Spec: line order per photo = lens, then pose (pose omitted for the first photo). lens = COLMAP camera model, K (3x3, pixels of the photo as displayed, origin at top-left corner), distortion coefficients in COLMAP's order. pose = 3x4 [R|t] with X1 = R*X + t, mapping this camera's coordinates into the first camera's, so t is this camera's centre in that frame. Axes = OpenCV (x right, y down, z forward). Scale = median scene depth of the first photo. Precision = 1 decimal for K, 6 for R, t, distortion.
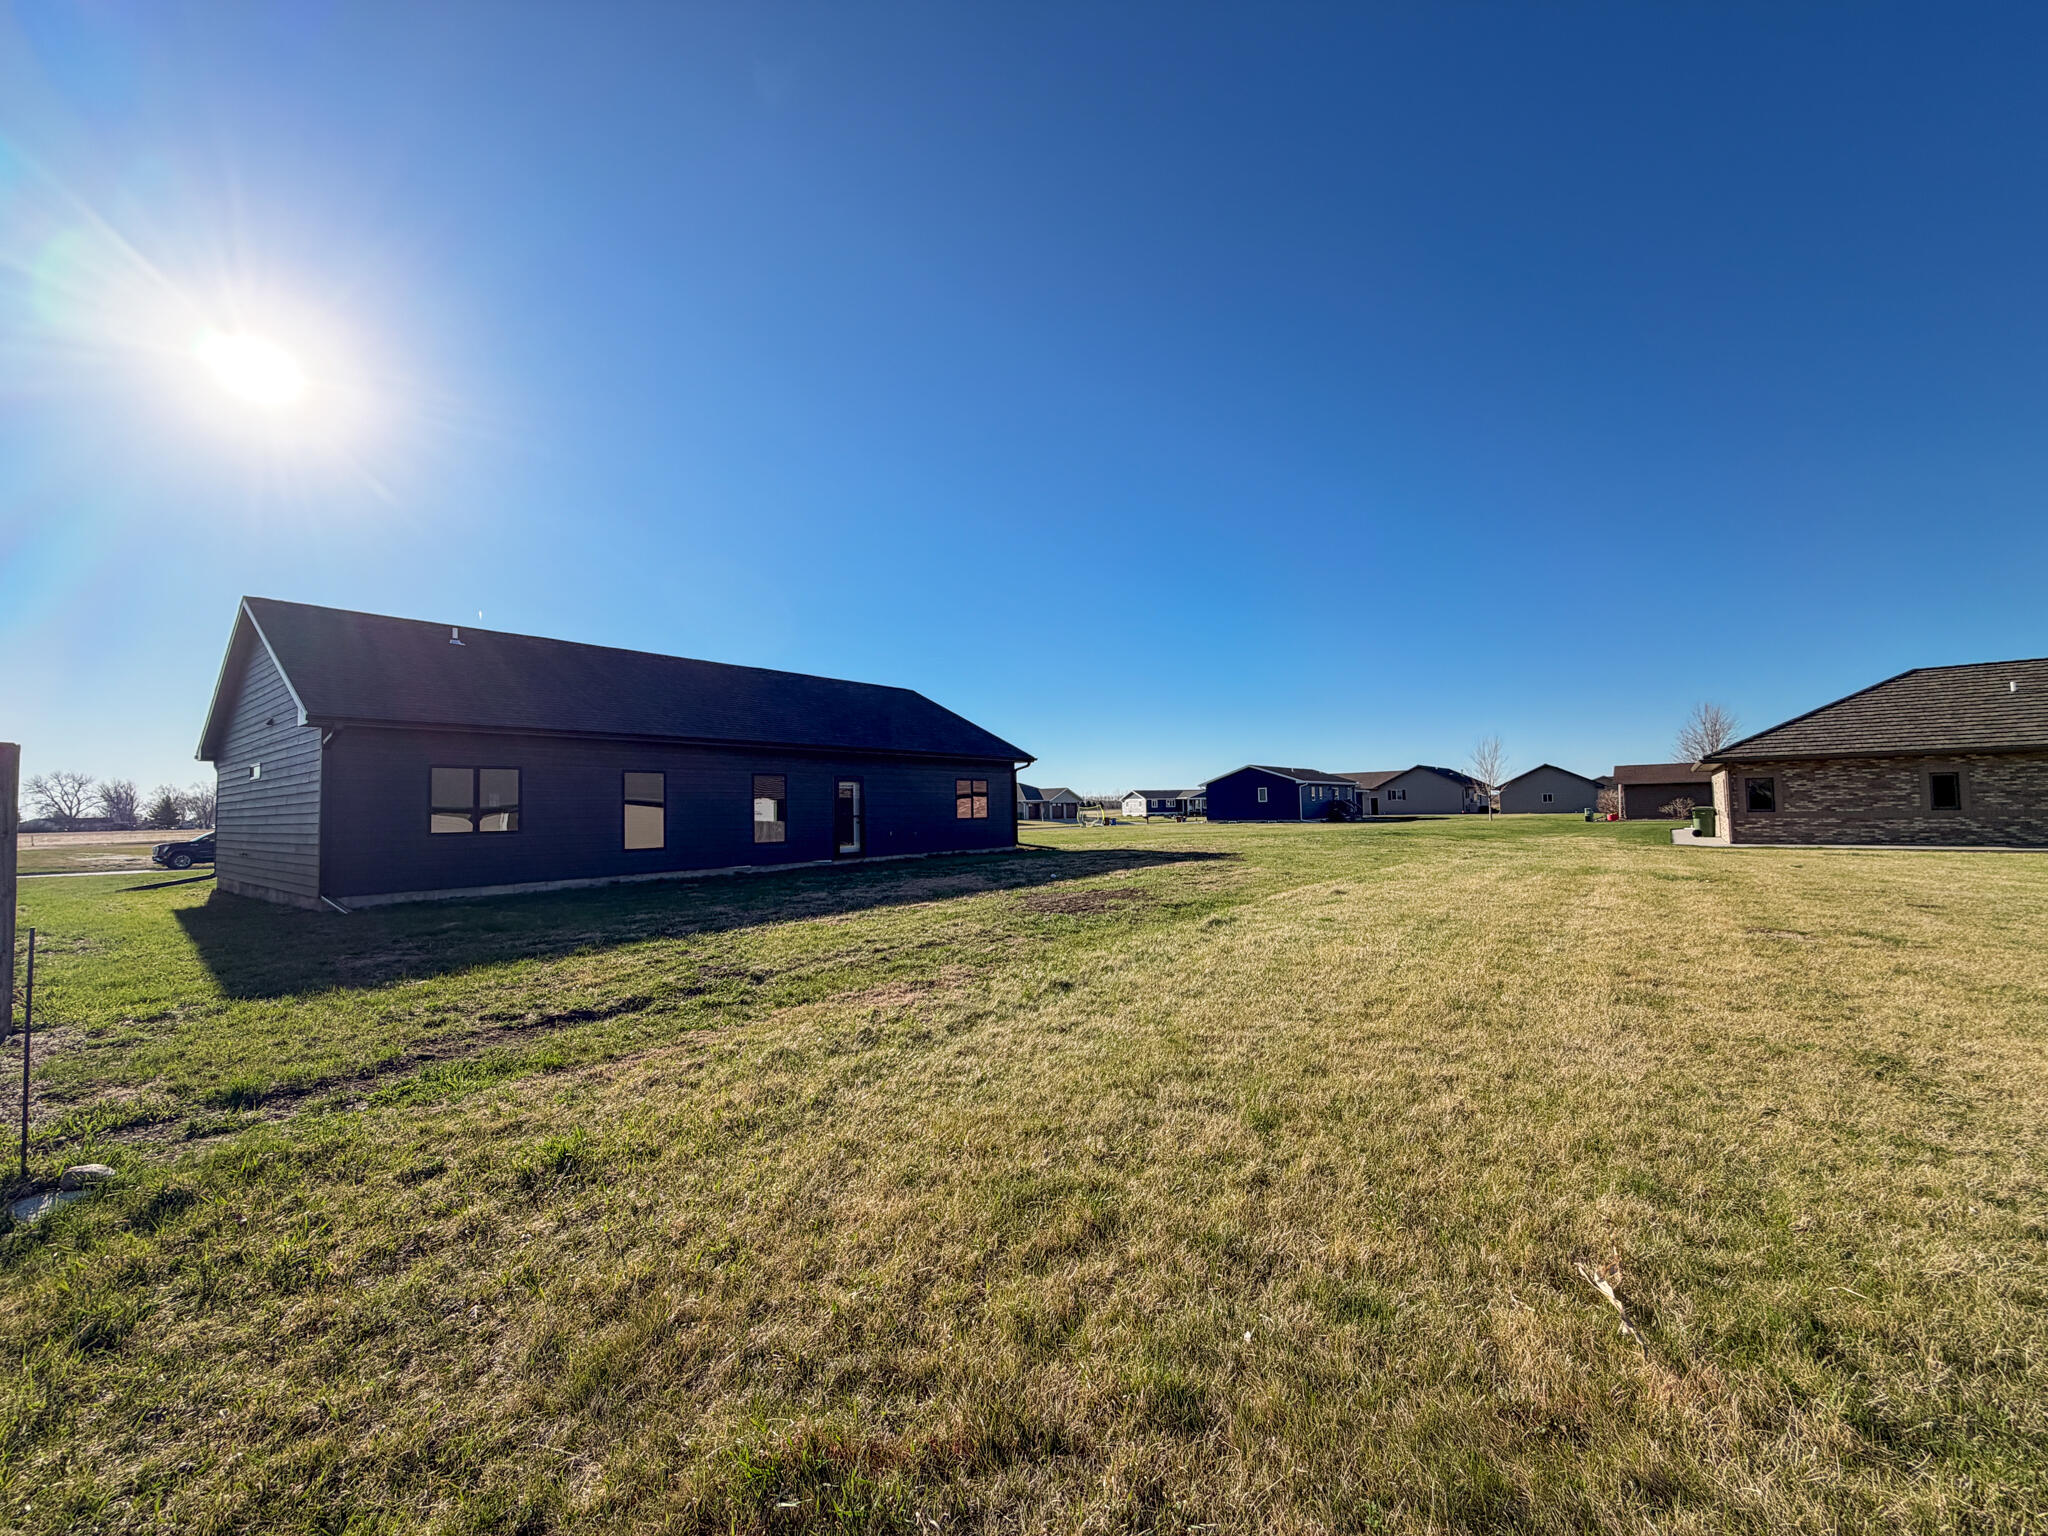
lens RADIAL K [[810.0, 0, 1017.4], [0, 810.0, 767.4], [0, 0, 1]] dist [0.001655, 0.000081]
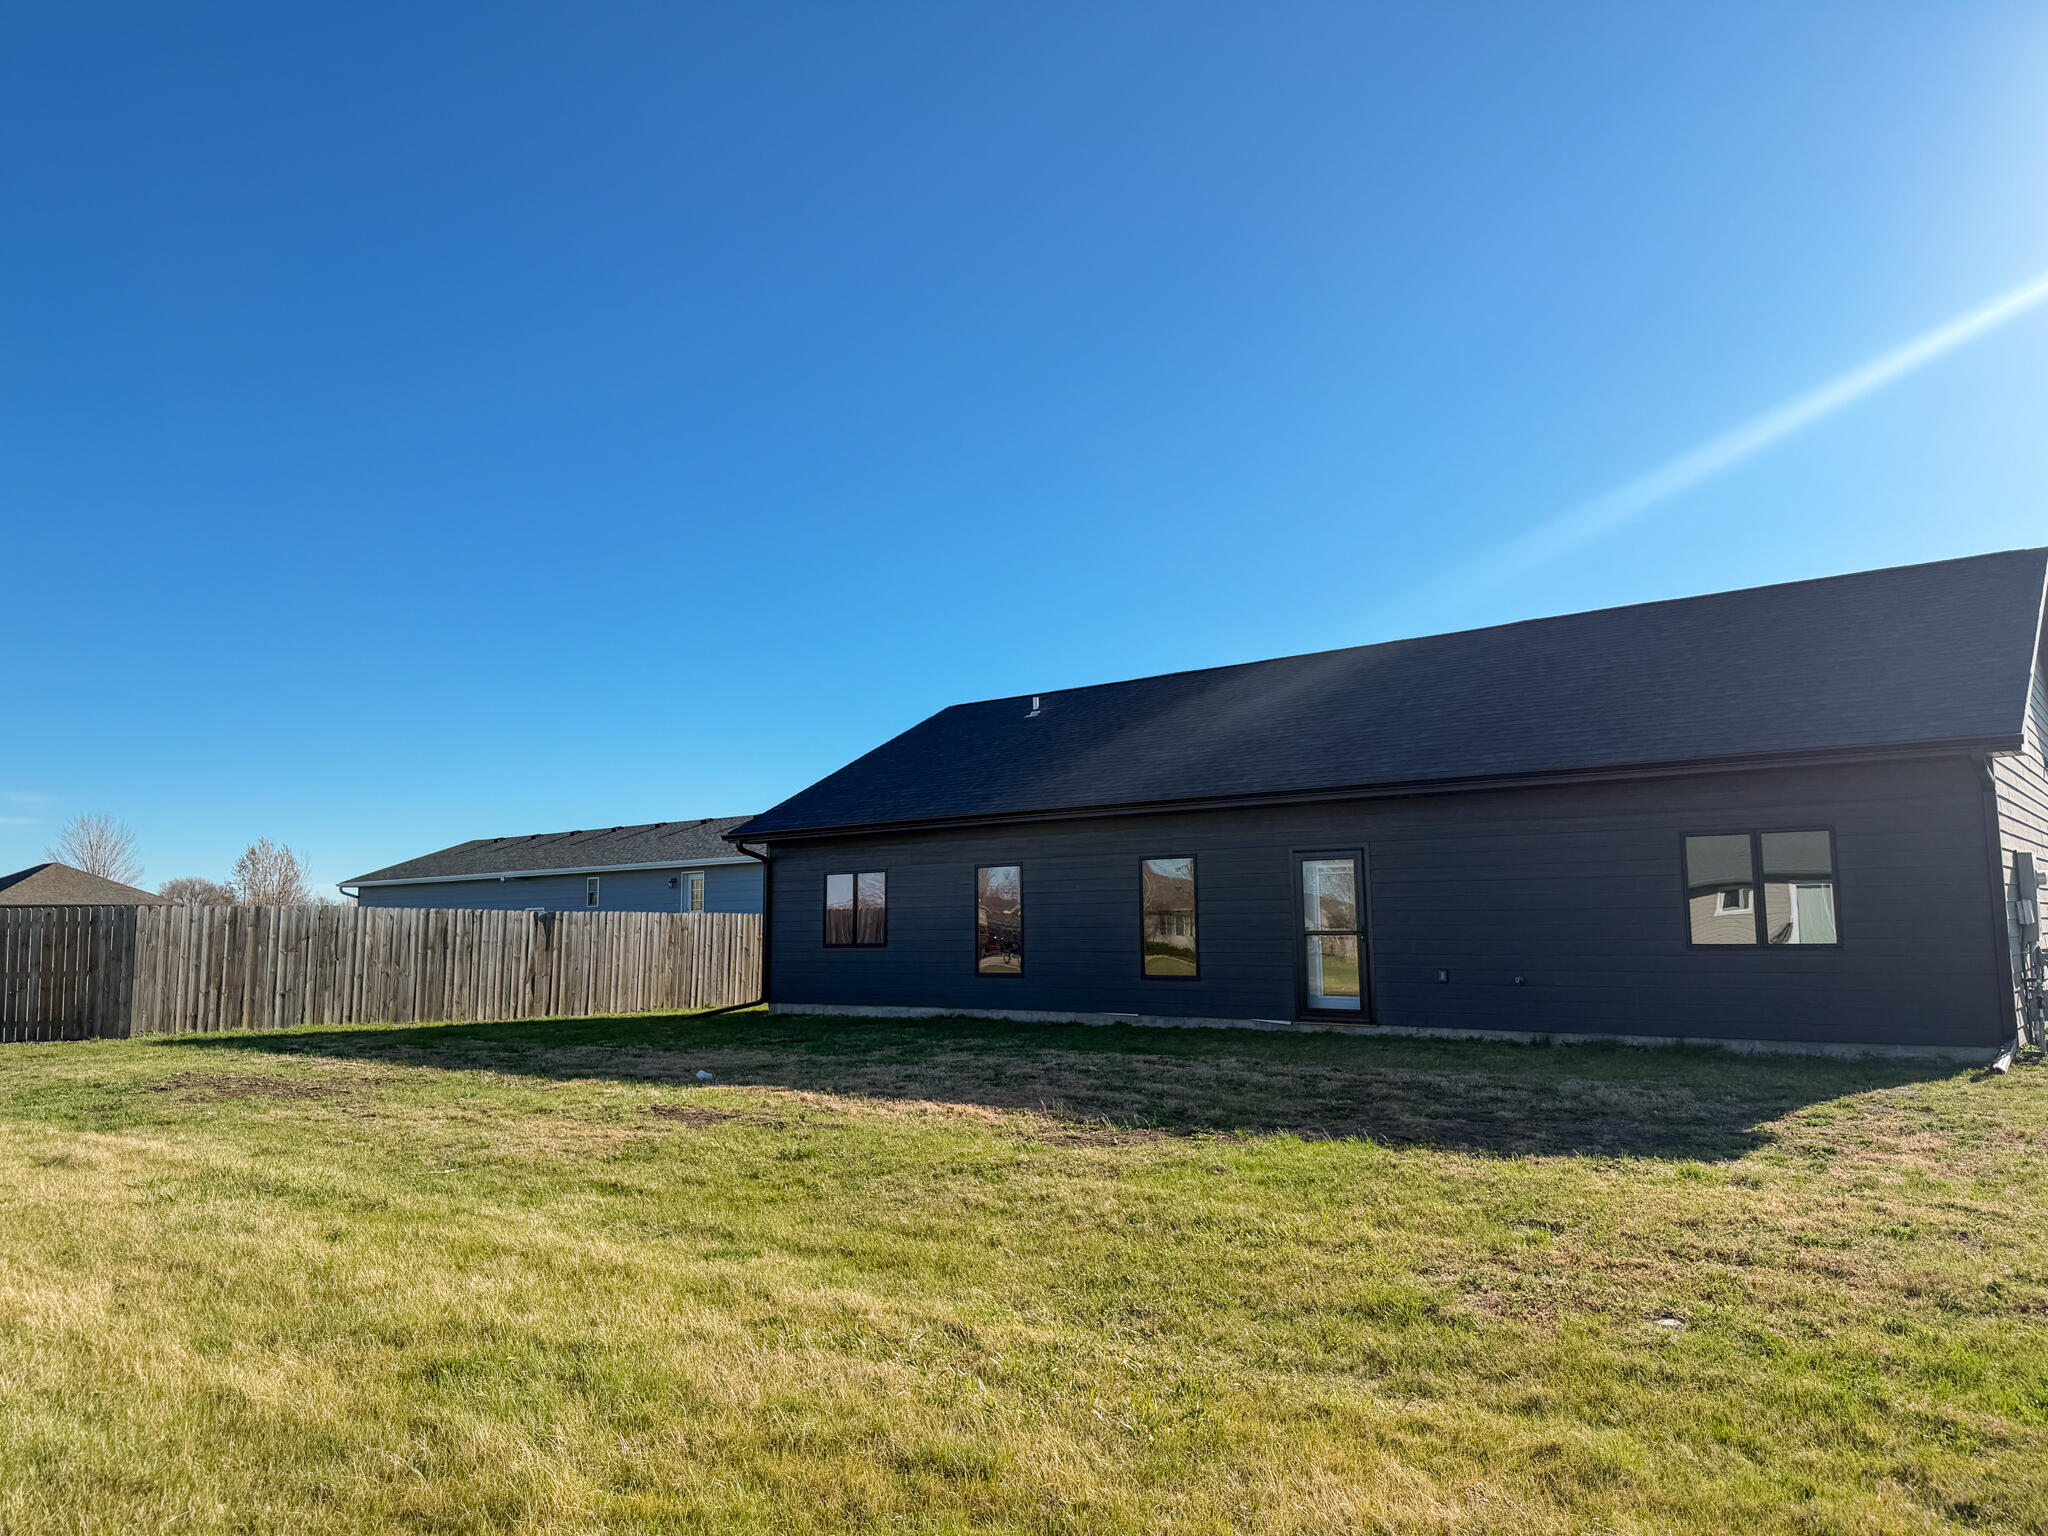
lens RADIAL K [[1447.4, 0, 1028.7], [0, 1447.4, 761.0], [0, 0, 1]] dist [-0.008078, -0.003508]
pose [[-0.017929, -0.089881, -0.995791, 0.181114], [0.061633, 0.993958, -0.090825, 0.006990], [0.997938, -0.063002, -0.012282, 0.230607]]
